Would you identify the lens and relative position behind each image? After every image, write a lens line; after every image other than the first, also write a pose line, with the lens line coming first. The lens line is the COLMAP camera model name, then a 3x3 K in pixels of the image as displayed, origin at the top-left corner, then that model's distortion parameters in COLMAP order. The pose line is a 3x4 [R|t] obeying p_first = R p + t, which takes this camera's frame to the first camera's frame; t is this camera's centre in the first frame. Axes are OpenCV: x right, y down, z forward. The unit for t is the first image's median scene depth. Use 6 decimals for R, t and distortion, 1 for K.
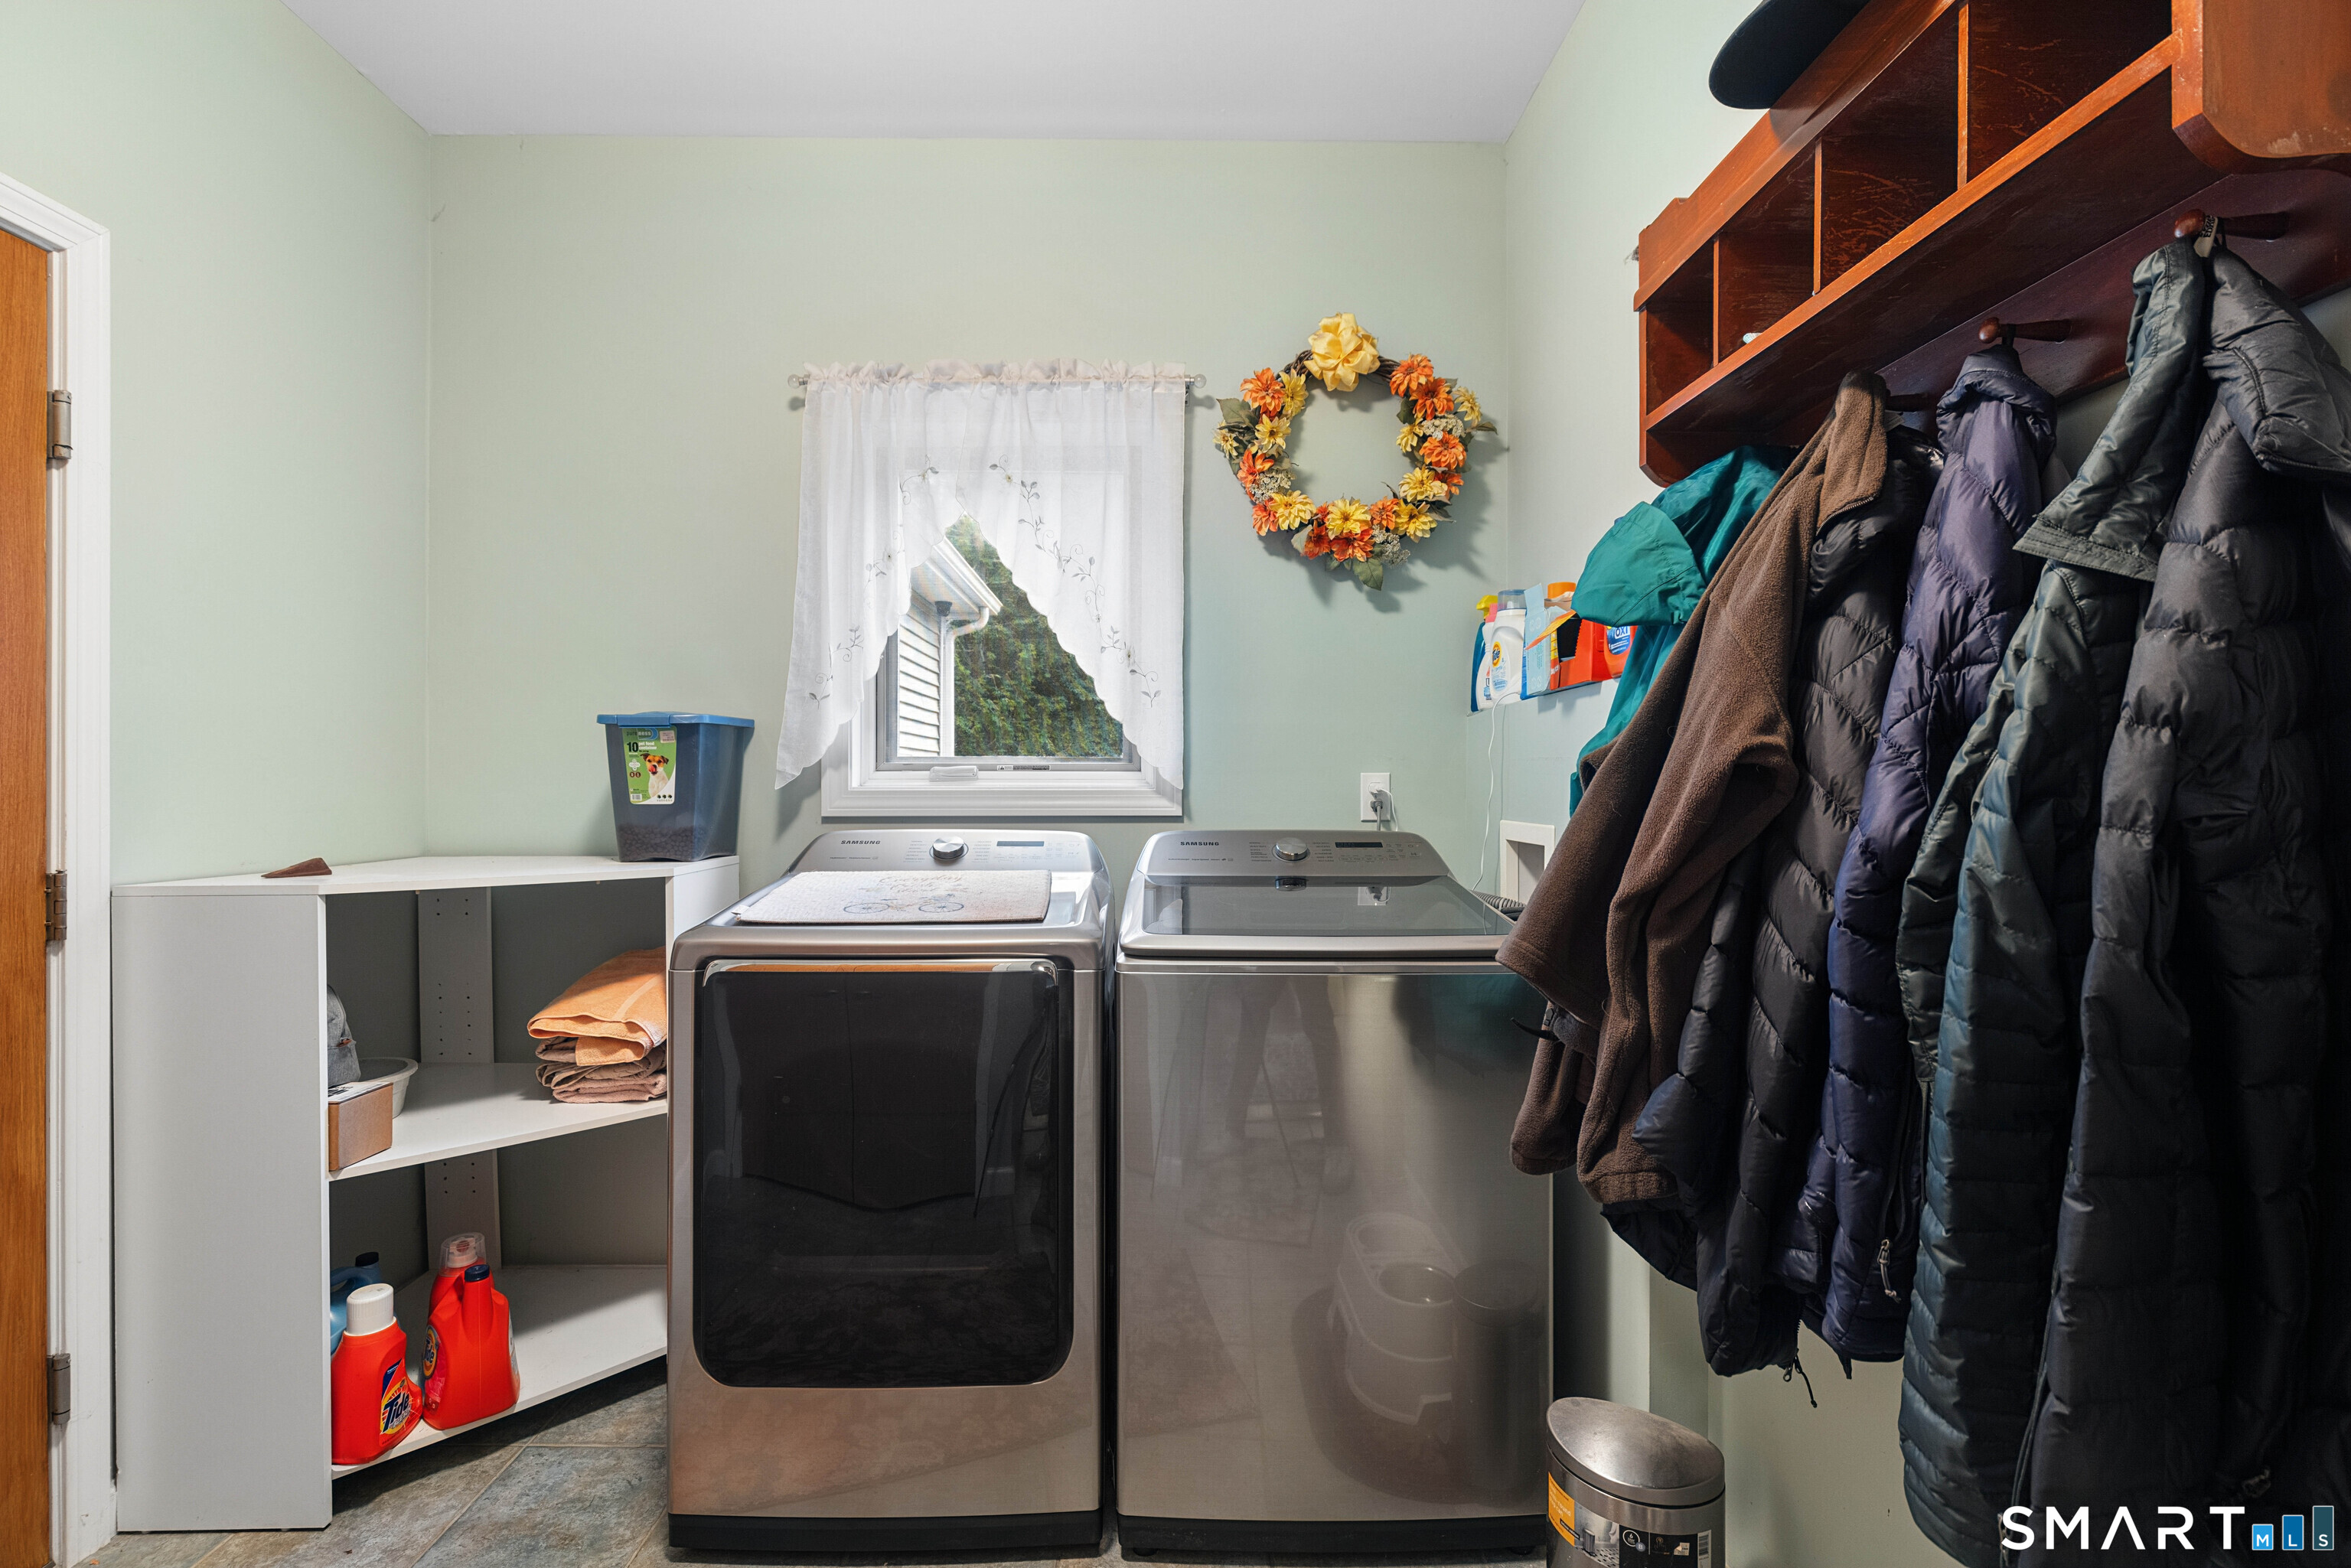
lens RADIAL K [[1054.3, 0, 1182.3], [0, 1054.3, 782.0], [0, 0, 1]] dist [0.008895, -0.002392]
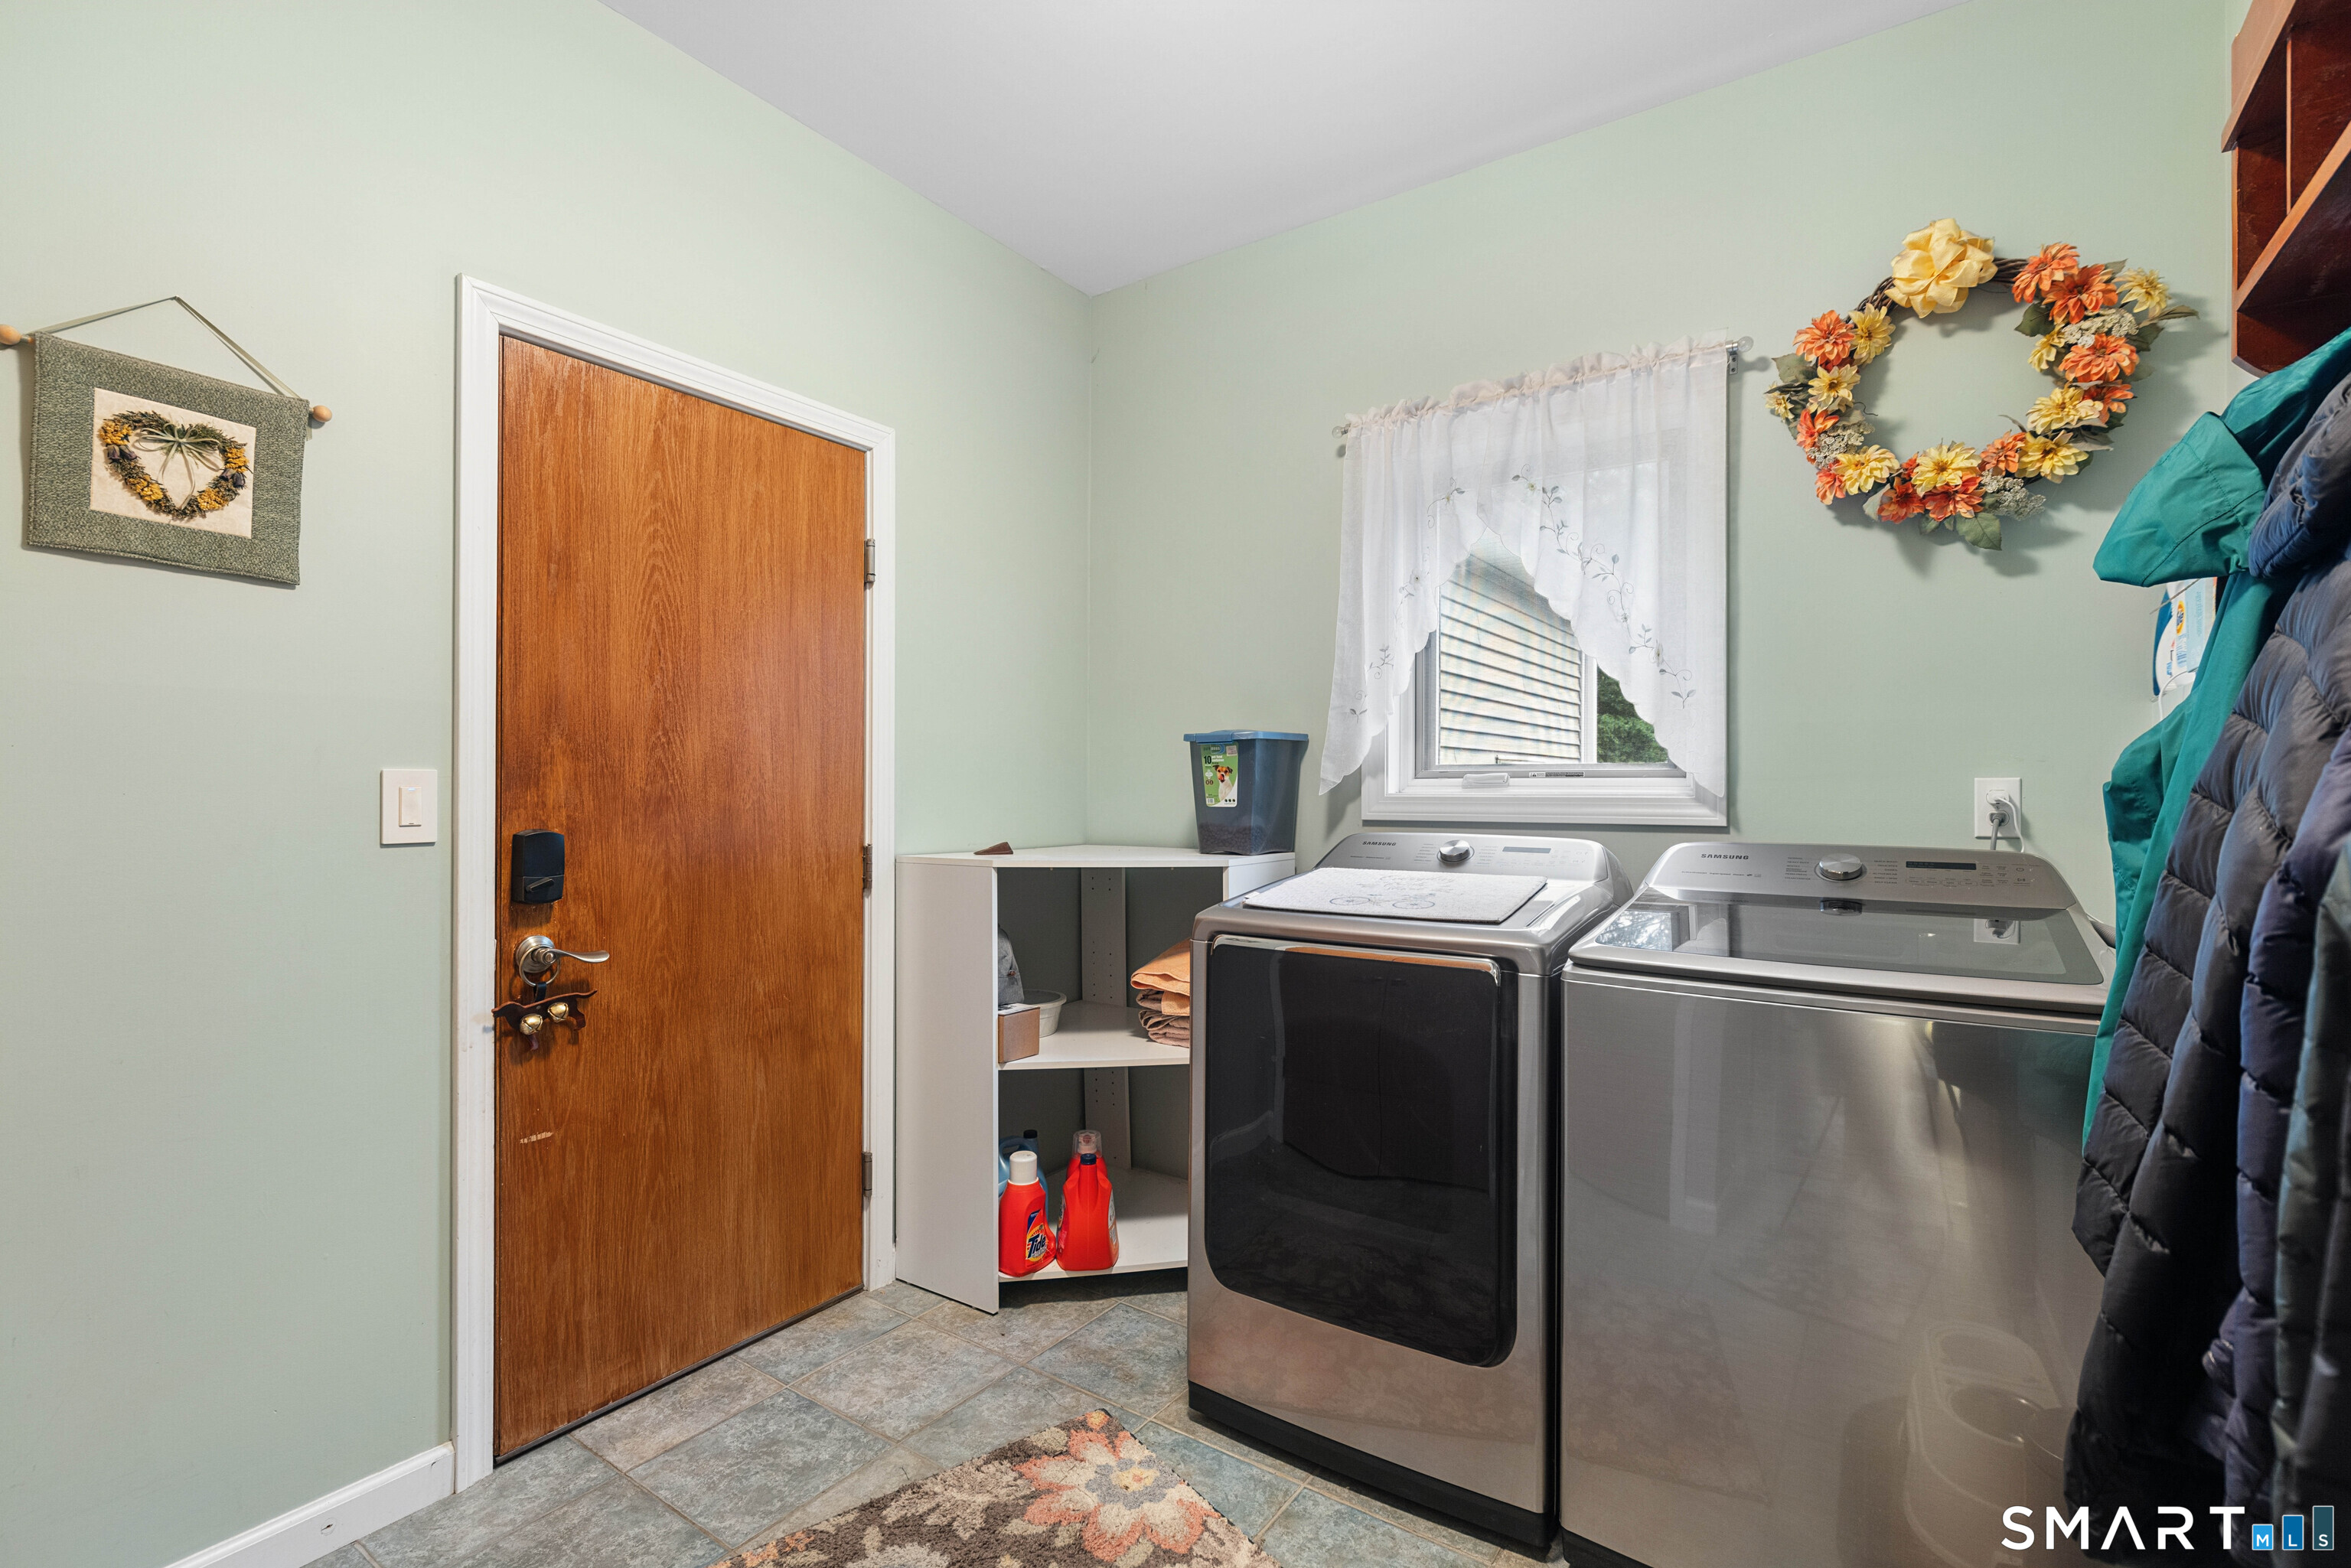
lens RADIAL K [[1054.3, 0, 1193.8], [0, 1054.3, 783.6], [0, 0, 1]] dist [0.008895, -0.002392]
pose [[0.823801, -0.001852, -0.566876, 0.159052], [-0.001414, 0.999985, -0.005321, 0.001045], [0.566877, 0.005185, 0.823786, -0.010788]]
